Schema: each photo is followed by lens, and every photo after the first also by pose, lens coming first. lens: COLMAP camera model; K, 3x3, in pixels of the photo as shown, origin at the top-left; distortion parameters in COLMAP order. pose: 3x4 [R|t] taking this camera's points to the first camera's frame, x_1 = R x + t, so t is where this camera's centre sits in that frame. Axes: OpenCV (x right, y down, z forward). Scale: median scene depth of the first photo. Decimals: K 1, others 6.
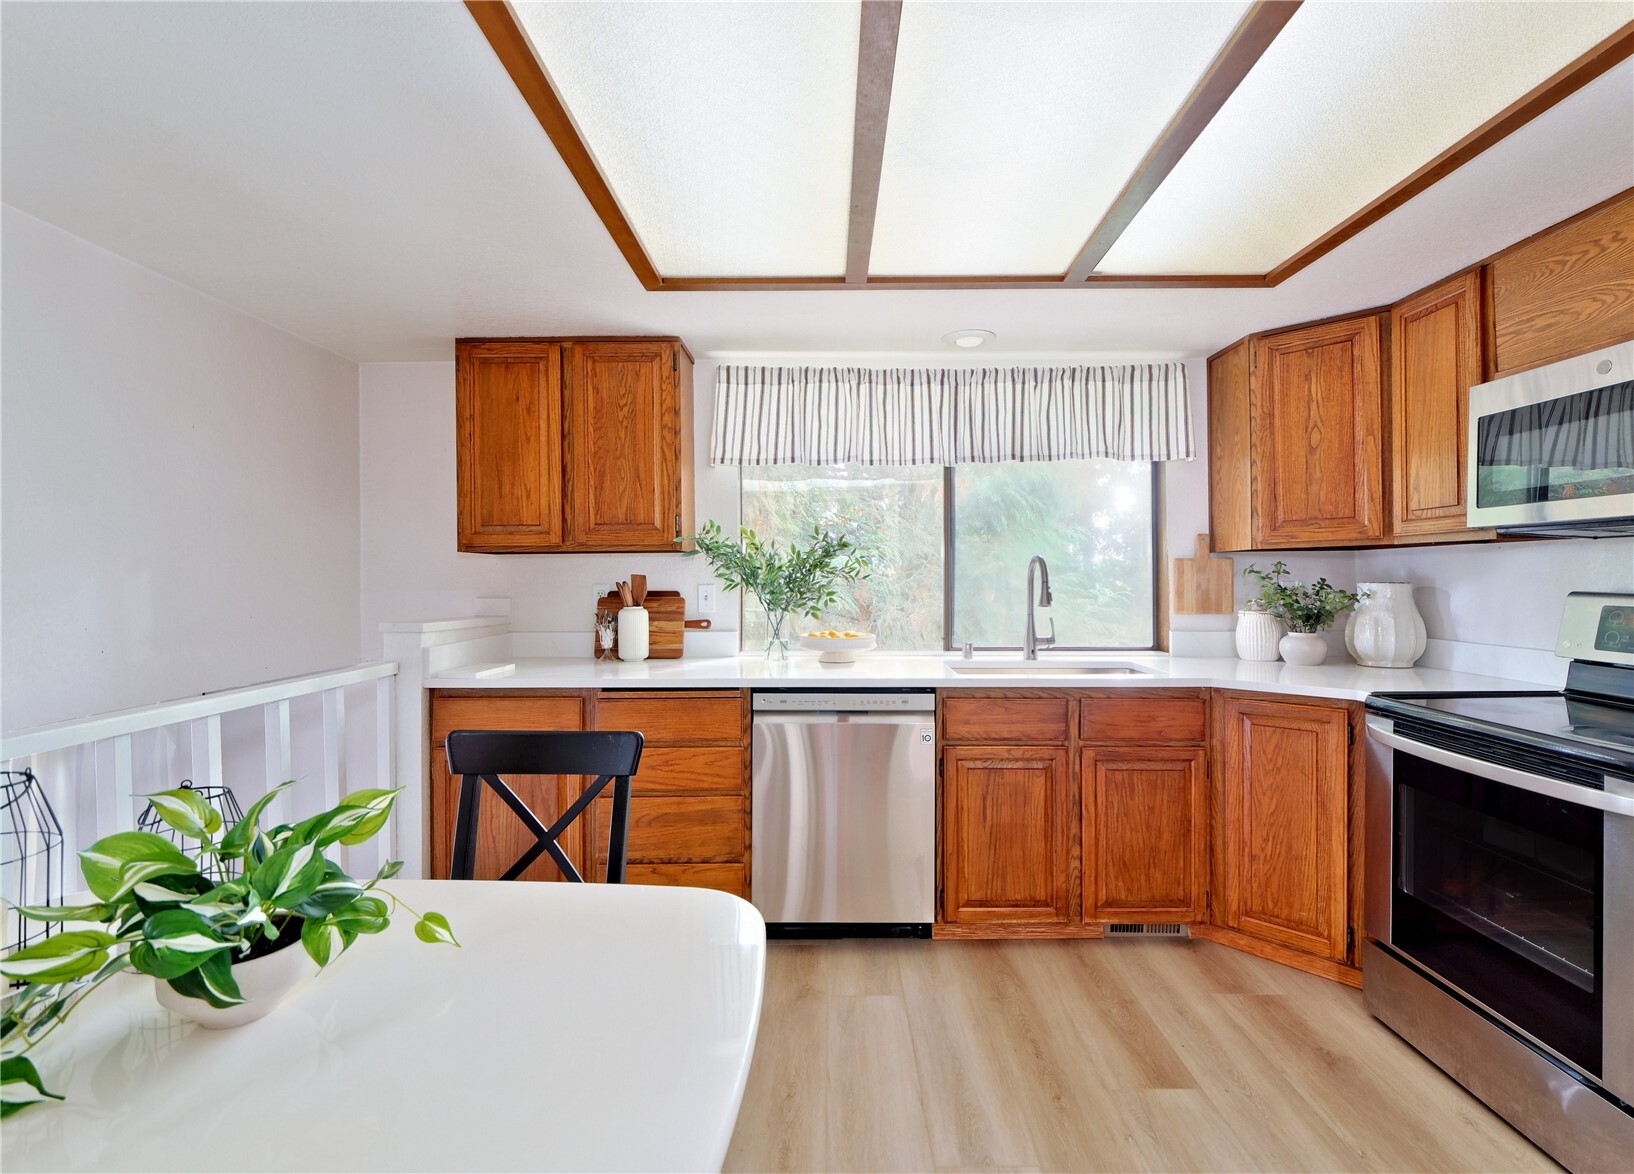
lens RADIAL K [[755.7, 0, 817.0], [0, 755.7, 587.0], [0, 0, 1]] dist [0.000100, -0.000311]
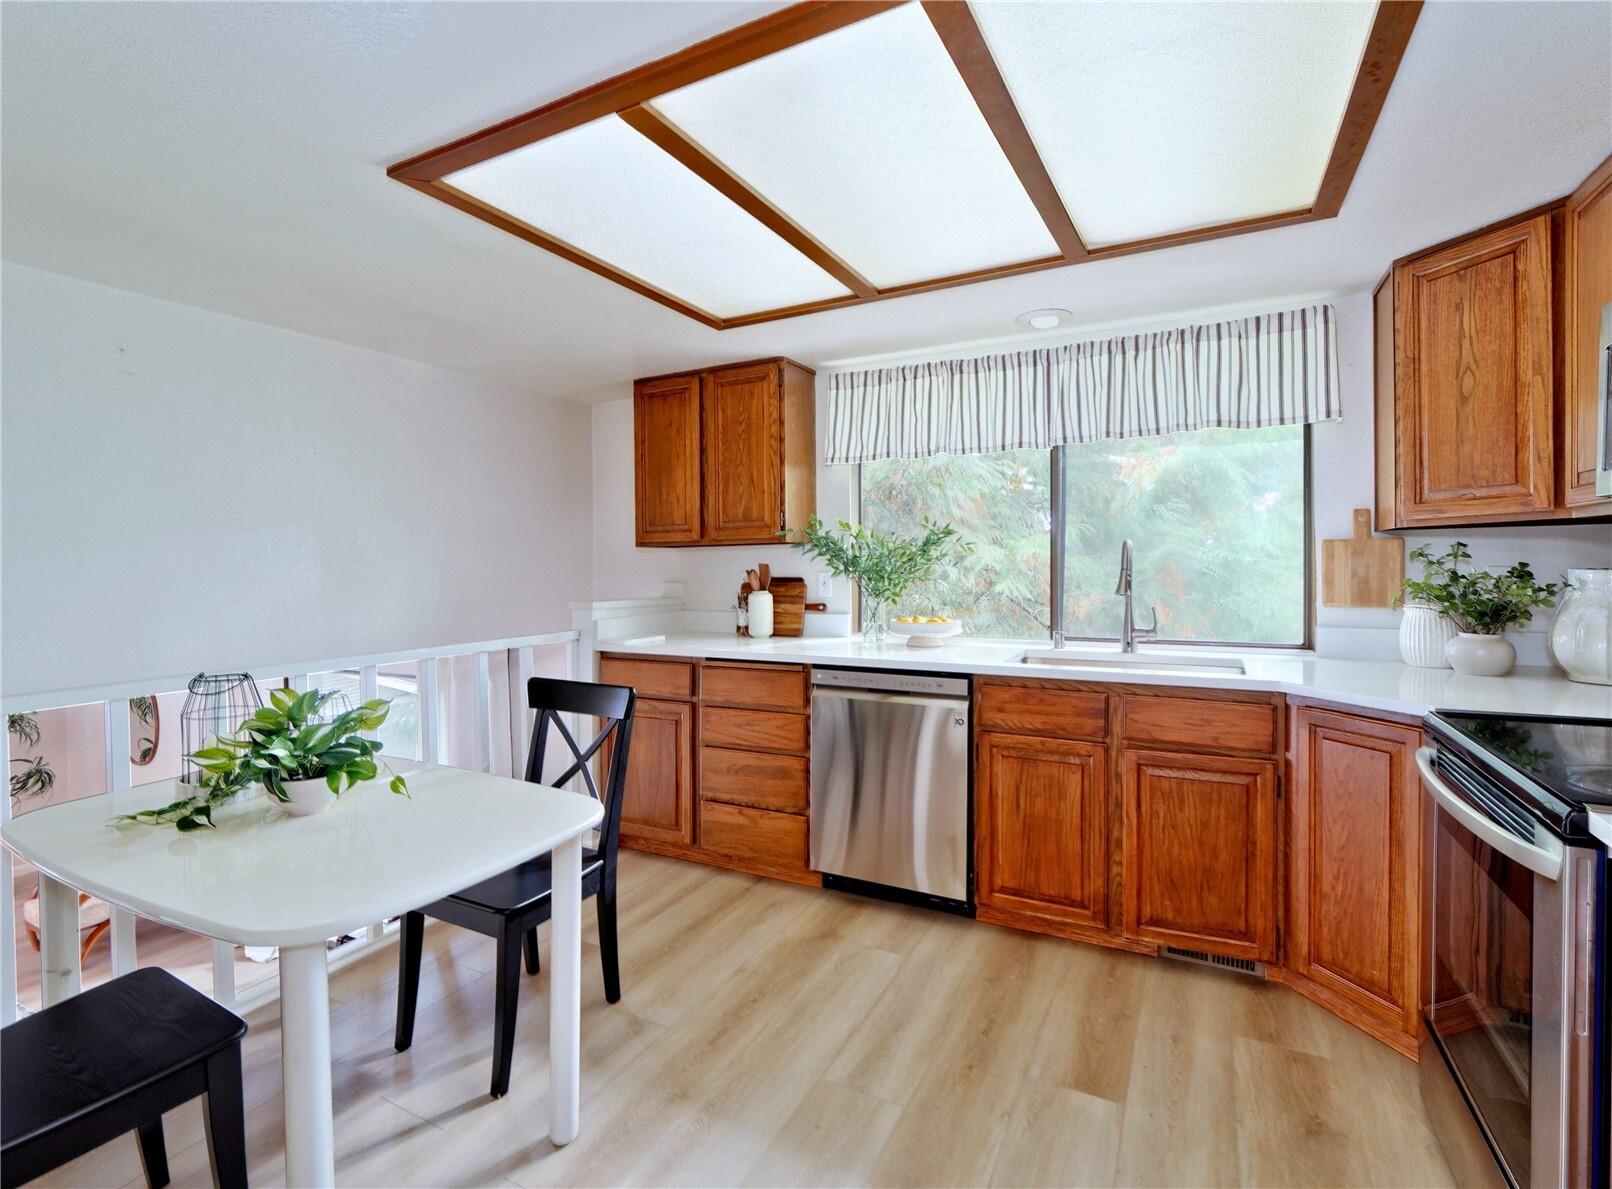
lens RADIAL K [[768.4, 0, 779.0], [0, 768.4, 576.7], [0, 0, 1]] dist [-0.001413, -0.001210]
pose [[0.879009, 0.001021, -0.476804, 0.417895], [0.004706, 0.999930, 0.010817, -0.010617], [0.476782, -0.011752, 0.878943, -0.036246]]
